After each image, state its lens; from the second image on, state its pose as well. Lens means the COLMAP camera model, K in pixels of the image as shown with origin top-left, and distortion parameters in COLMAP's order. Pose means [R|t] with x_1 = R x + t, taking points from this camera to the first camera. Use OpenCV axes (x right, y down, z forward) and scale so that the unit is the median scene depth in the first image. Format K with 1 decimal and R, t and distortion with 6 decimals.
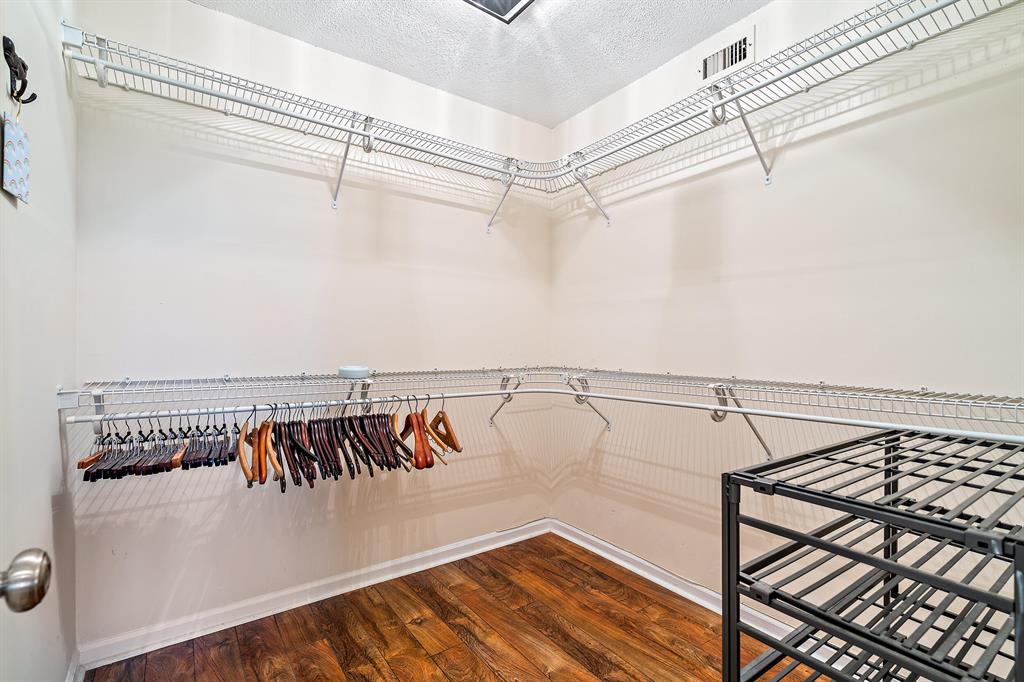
lens RADIAL K [[467.8, 0, 512.5], [0, 467.8, 341.1], [0, 0, 1]] dist [-0.002050, 0.000651]
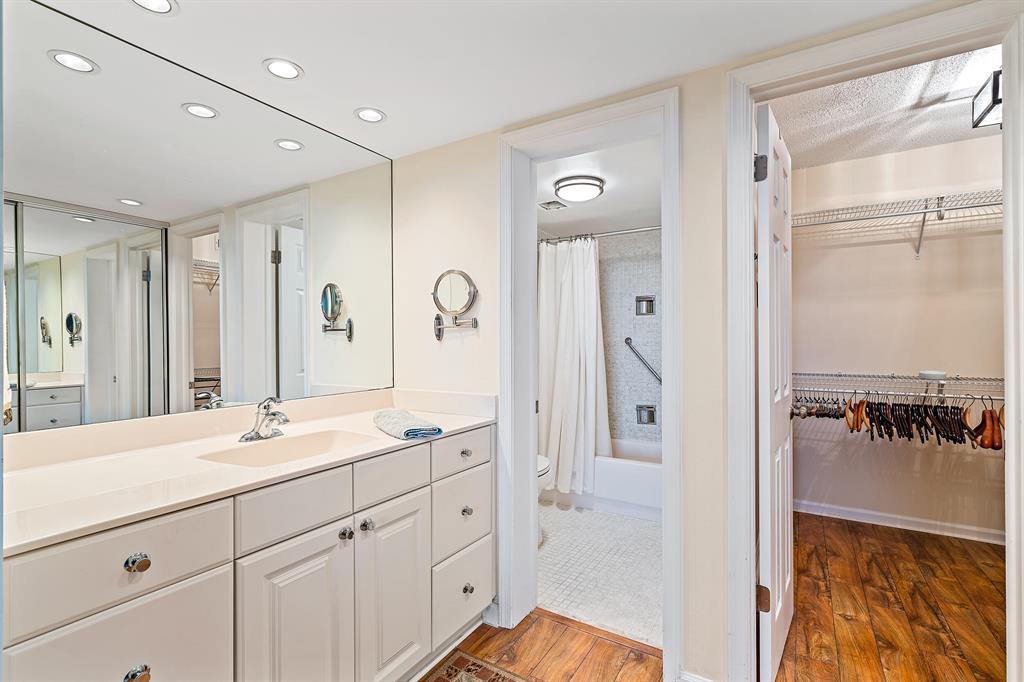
lens RADIAL K [[467.8, 0, 514.6], [0, 467.8, 342.7], [0, 0, 1]] dist [-0.002050, 0.000651]
pose [[0.385830, -0.007970, -0.922536, 0.550776], [0.011706, 0.999924, -0.003743, -0.047900], [0.922496, -0.009355, 0.385894, -0.820053]]
